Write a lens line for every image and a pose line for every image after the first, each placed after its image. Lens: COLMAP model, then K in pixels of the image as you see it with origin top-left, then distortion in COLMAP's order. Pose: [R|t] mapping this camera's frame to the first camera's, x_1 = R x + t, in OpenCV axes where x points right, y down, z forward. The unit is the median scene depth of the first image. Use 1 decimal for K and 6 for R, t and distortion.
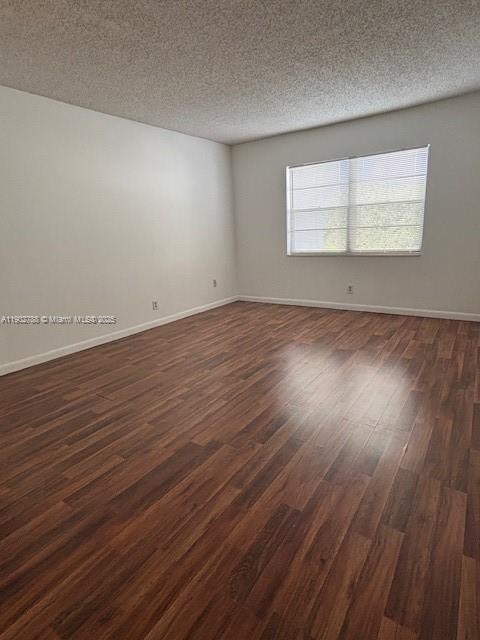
lens RADIAL K [[342.2, 0, 234.1], [0, 342.2, 317.7], [0, 0, 1]] dist [-0.002095, -0.001296]
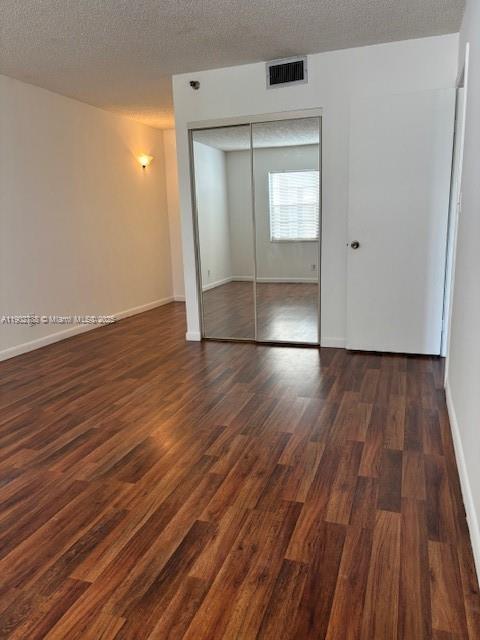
lens RADIAL K [[488.9, 0, 240.0], [0, 488.9, 320.0], [0, 0, 1]] dist [0.006555, 0.000122]
pose [[-0.956487, 0.127415, -0.262483, -0.025244], [0.000213, 0.899916, 0.436064, -0.461429], [0.291774, 0.417034, -0.860785, 1.850955]]
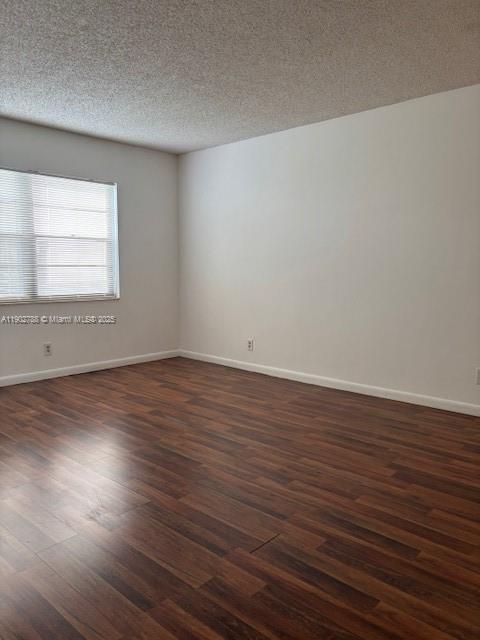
lens RADIAL K [[488.9, 0, 240.0], [0, 488.9, 320.0], [0, 0, 1]] dist [0.006555, 0.000122]
pose [[0.139263, -0.062203, 0.988300, -1.038964], [0.237334, 0.971034, 0.027674, -0.130567], [-0.961394, 0.230703, 0.149992, 0.772423]]
